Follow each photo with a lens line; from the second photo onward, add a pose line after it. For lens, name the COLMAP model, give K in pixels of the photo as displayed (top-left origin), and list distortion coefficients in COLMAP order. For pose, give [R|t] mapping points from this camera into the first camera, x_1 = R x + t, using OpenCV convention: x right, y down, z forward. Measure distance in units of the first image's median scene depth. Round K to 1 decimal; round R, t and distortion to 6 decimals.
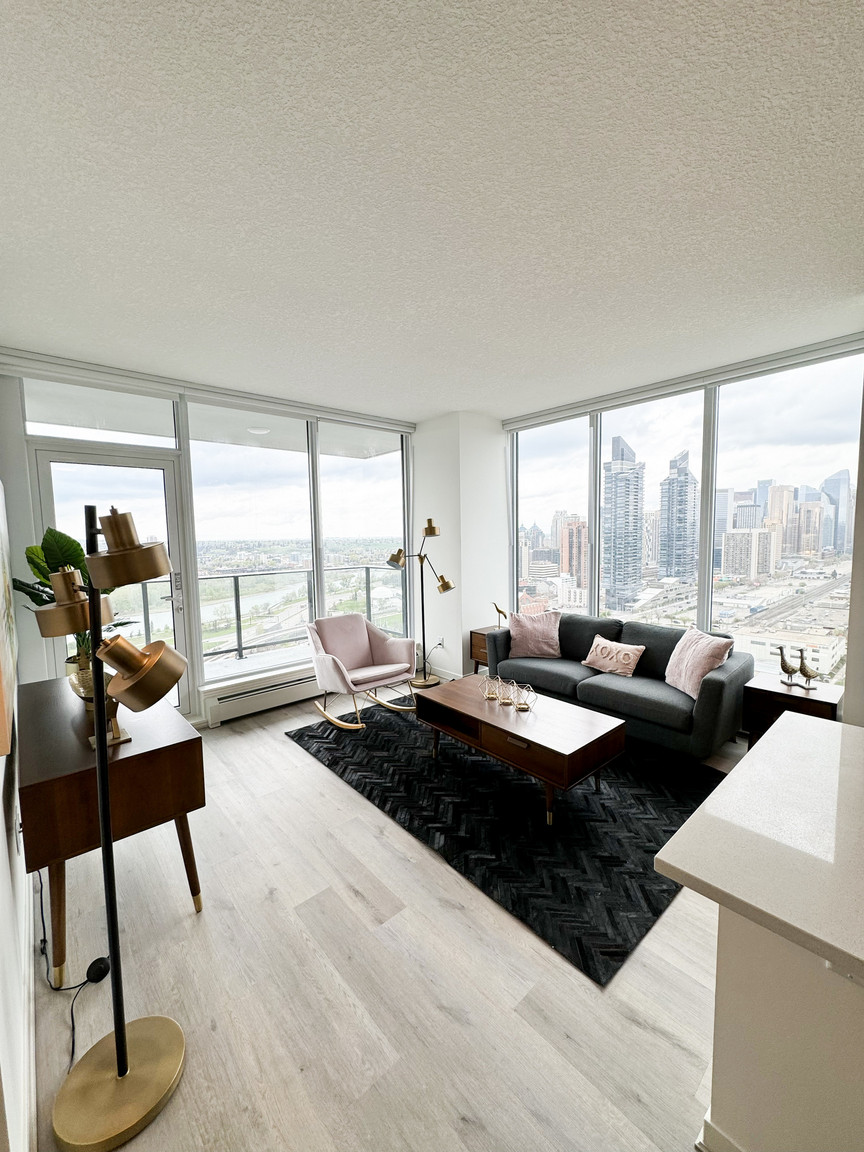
lens RADIAL K [[462.9, 0, 430.6], [0, 462.9, 575.5], [0, 0, 1]] dist [0.000202, -0.000002]
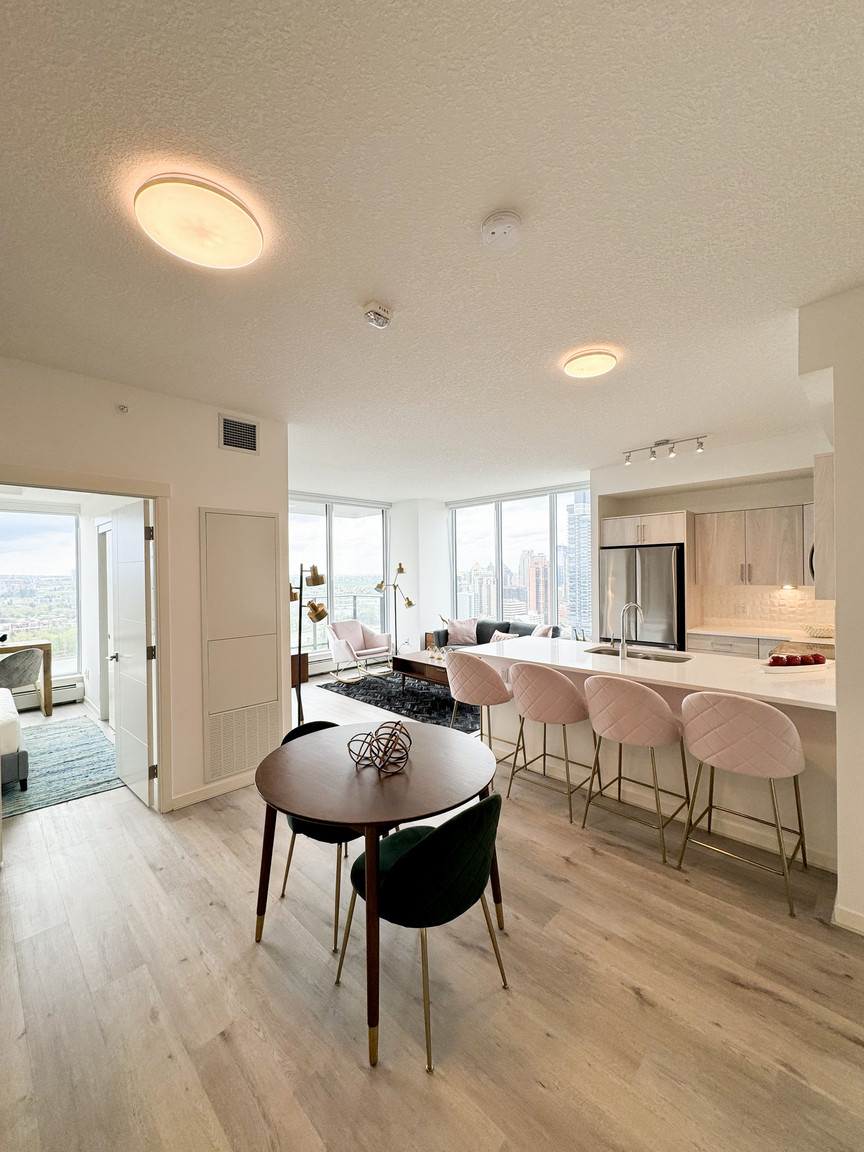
lens RADIAL K [[462.9, 0, 439.3], [0, 462.9, 573.0], [0, 0, 1]] dist [0.000202, -0.000002]
pose [[0.996487, 0.004918, 0.083603, -0.000877], [0.002408, 0.996179, -0.087303, 0.061711], [-0.083713, 0.087198, 0.992667, -0.694001]]
